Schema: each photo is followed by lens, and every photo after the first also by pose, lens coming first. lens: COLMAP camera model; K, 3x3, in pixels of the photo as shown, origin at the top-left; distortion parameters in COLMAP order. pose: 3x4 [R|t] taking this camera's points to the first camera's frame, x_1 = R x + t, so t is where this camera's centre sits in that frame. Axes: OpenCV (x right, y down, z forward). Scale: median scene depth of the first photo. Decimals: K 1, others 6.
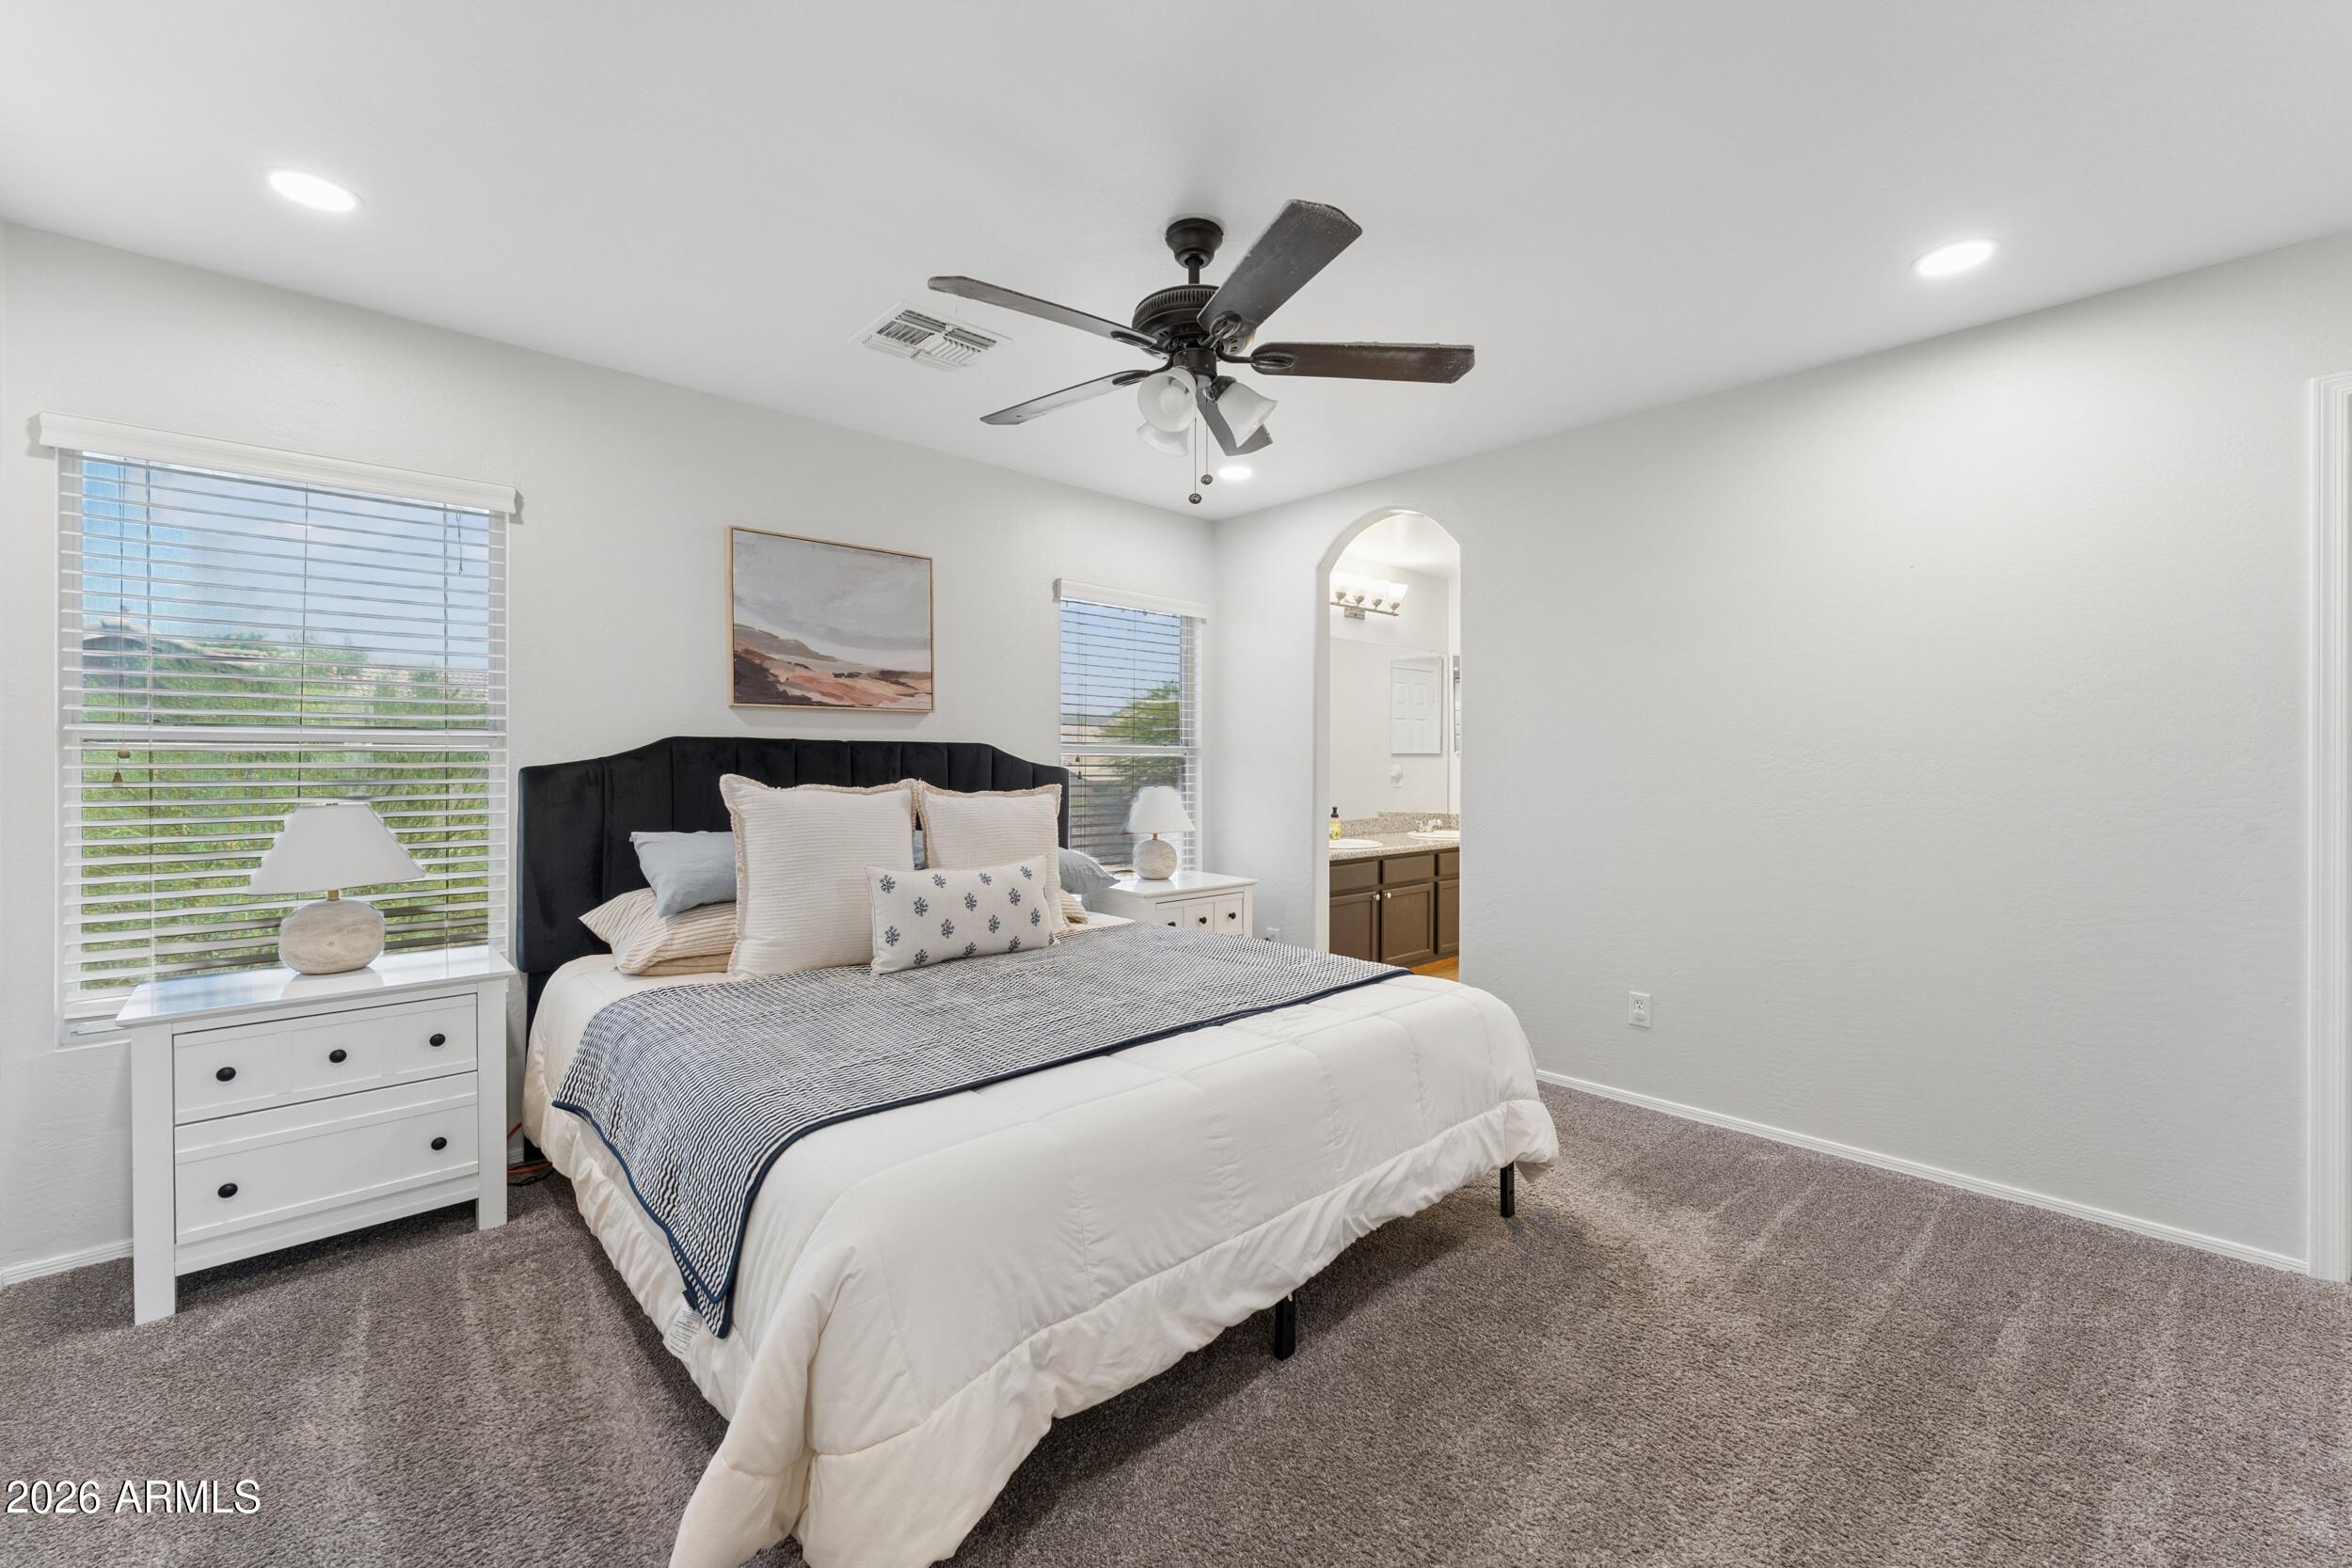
lens RADIAL K [[942.2, 0, 1168.3], [0, 942.2, 777.1], [0, 0, 1]] dist [-0.001120, -0.000490]
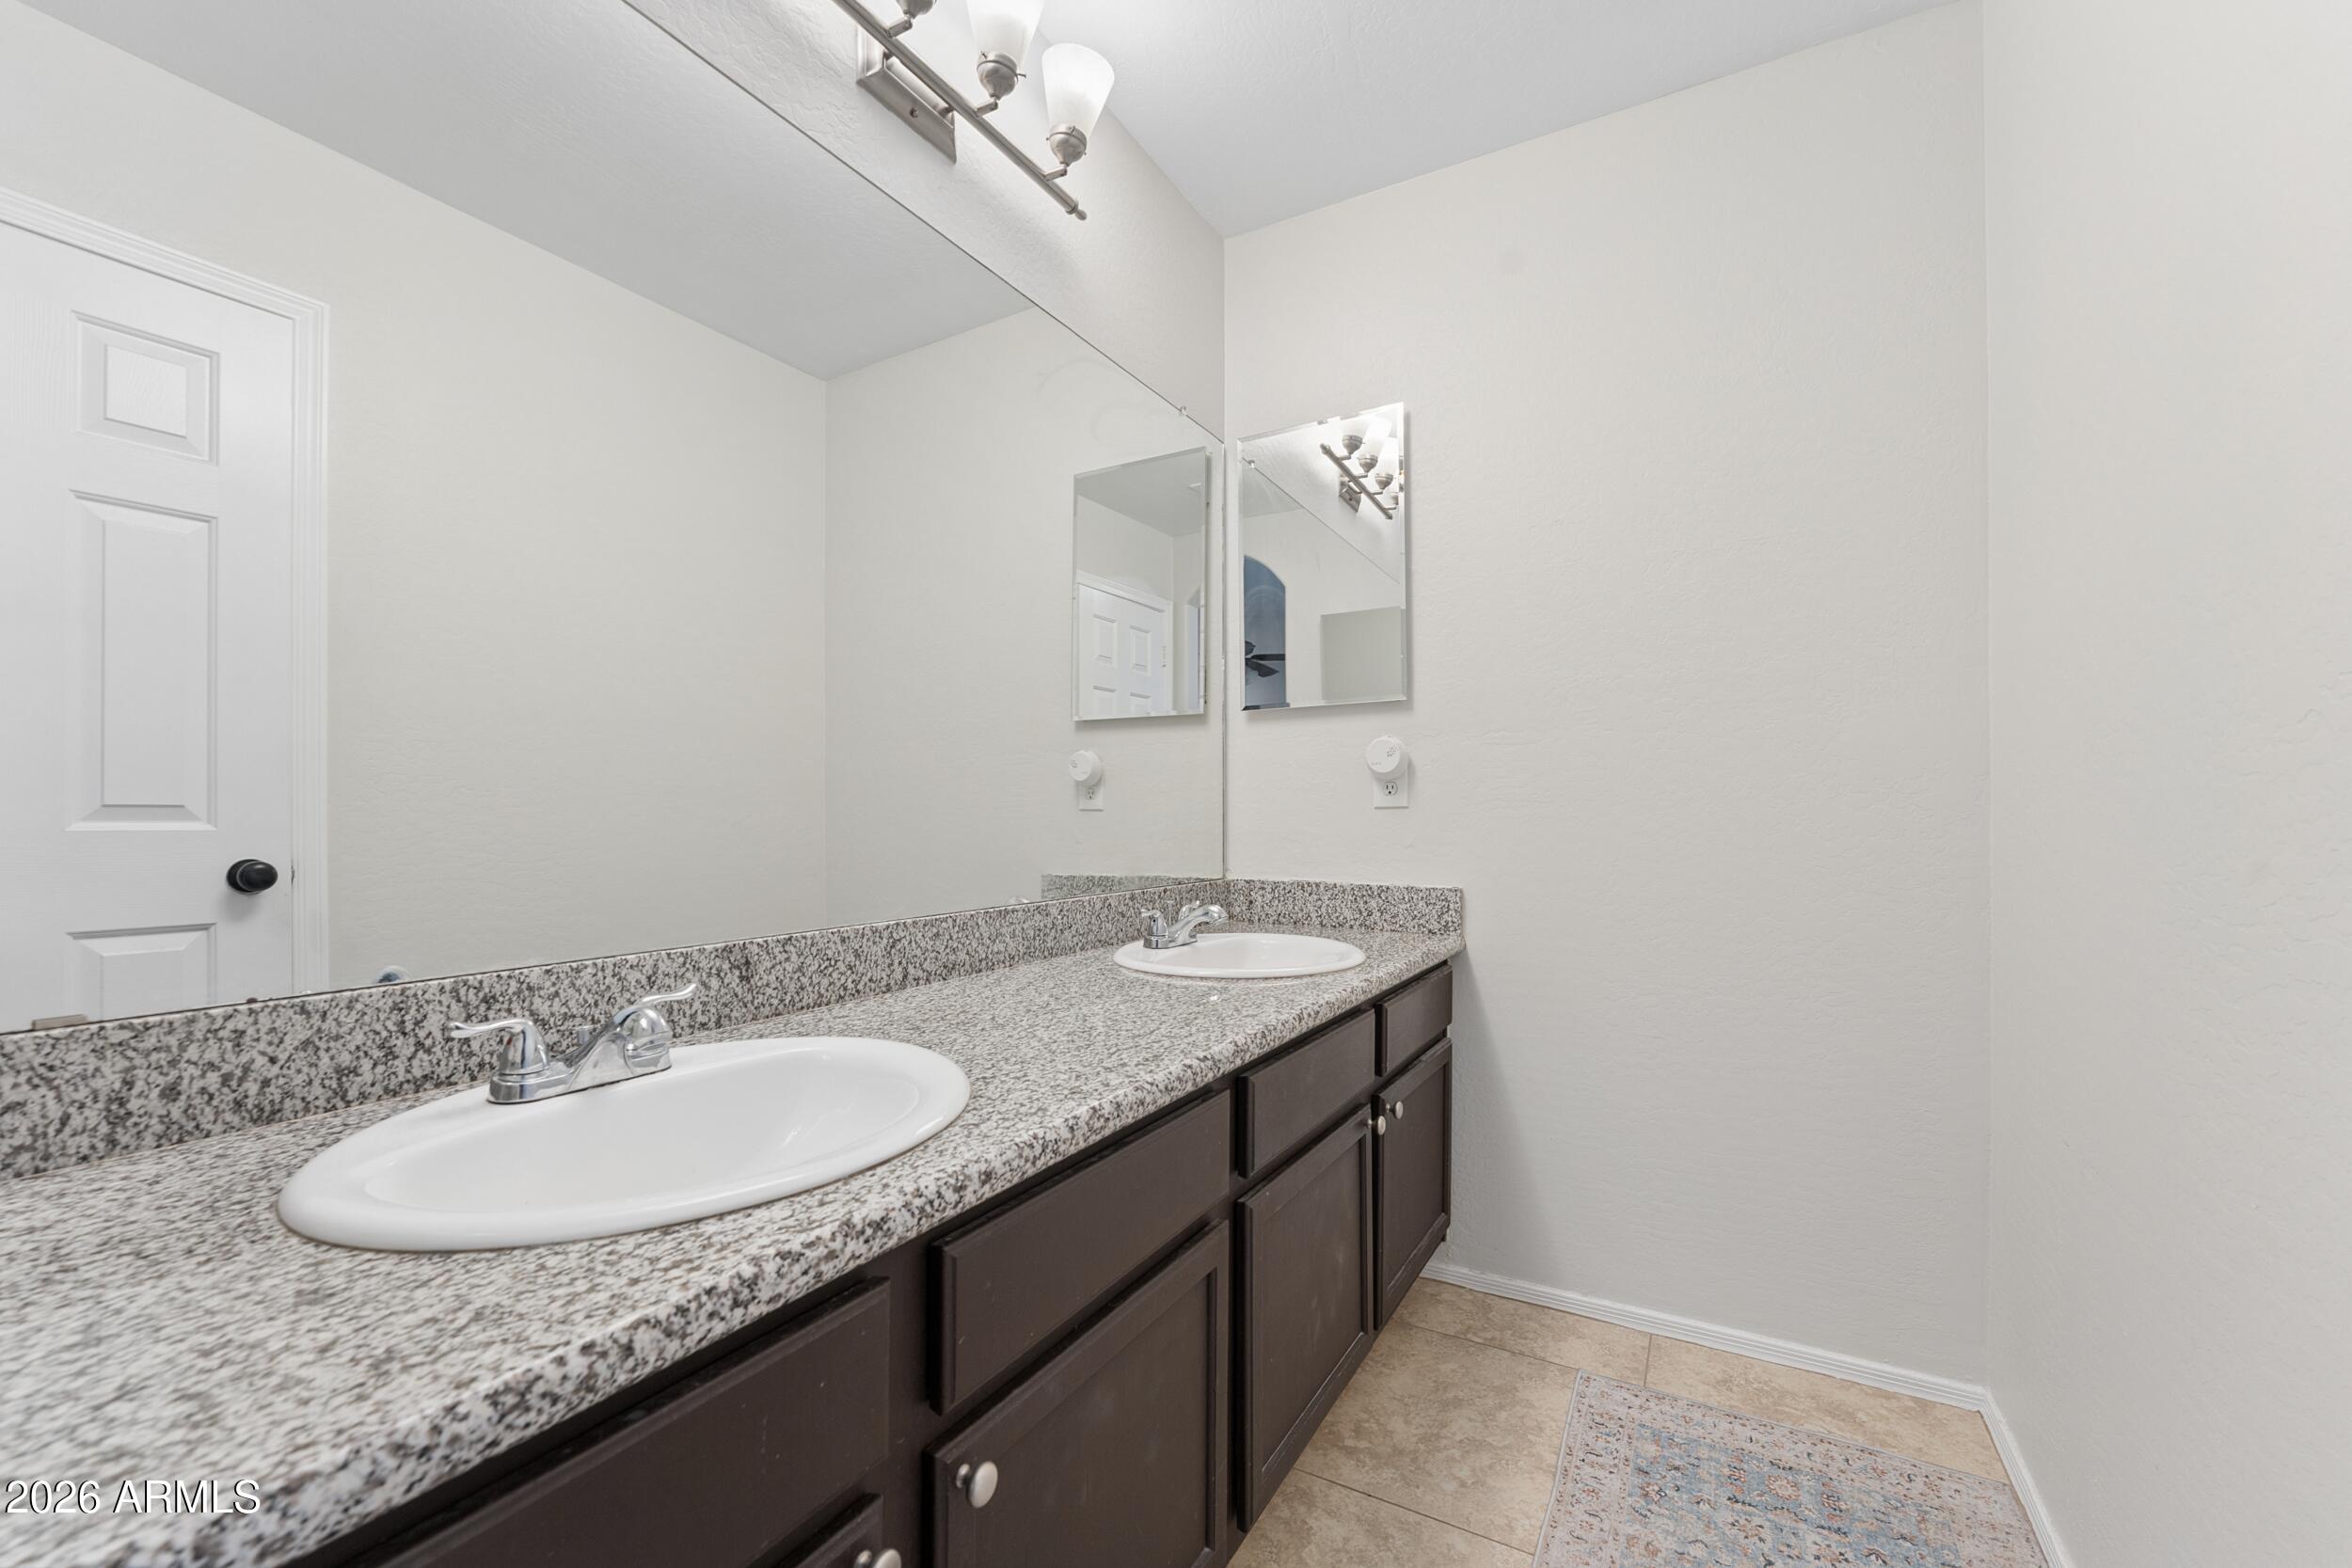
lens RADIAL K [[942.2, 0, 1169.6], [0, 942.2, 800.2], [0, 0, 1]] dist [-0.001120, -0.000490]
pose [[0.954368, 0.008160, 0.298522, 0.185605], [0.000827, 0.999551, -0.029967, 0.022061], [-0.298632, 0.028846, 0.953932, 0.726036]]
